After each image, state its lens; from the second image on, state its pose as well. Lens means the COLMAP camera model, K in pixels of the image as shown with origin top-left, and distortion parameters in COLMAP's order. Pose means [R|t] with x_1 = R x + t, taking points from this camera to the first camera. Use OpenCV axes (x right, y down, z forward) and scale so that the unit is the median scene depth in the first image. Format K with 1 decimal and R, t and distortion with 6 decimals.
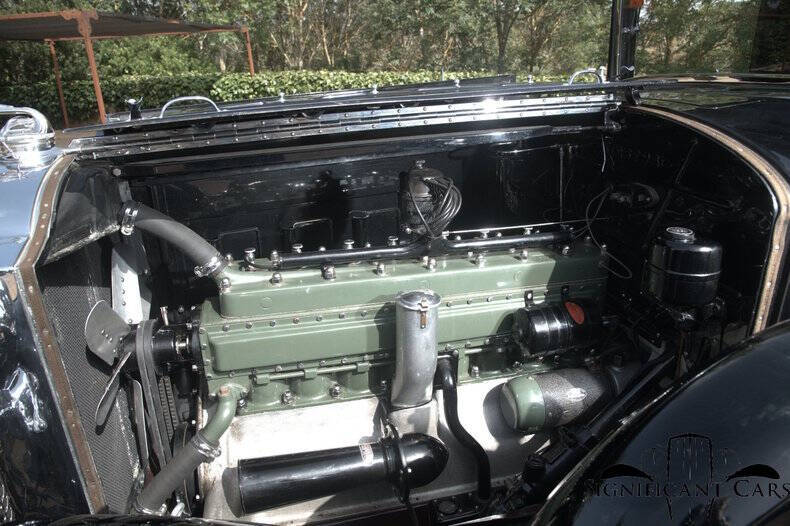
lens RADIAL K [[544.7, 0, 395.0], [0, 544.7, 263.0], [0, 0, 1]] dist [-0.111326, 0.066192]
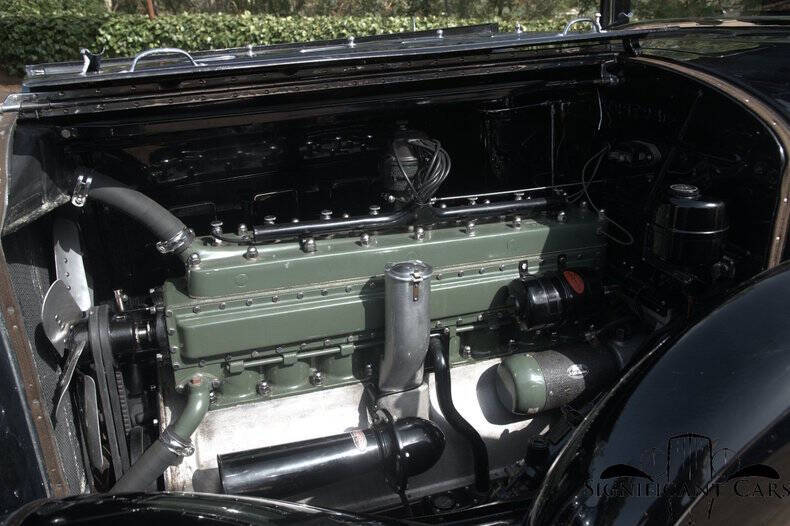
lens RADIAL K [[678.8, 0, 395.0], [0, 678.8, 263.0], [0, 0, 1]] dist [-0.057458, 0.156377]
pose [[0.995199, -0.029829, 0.093220, -0.080715], [0.028864, 0.999515, 0.011688, 0.036586], [-0.093524, -0.008942, 0.995577, -0.134737]]
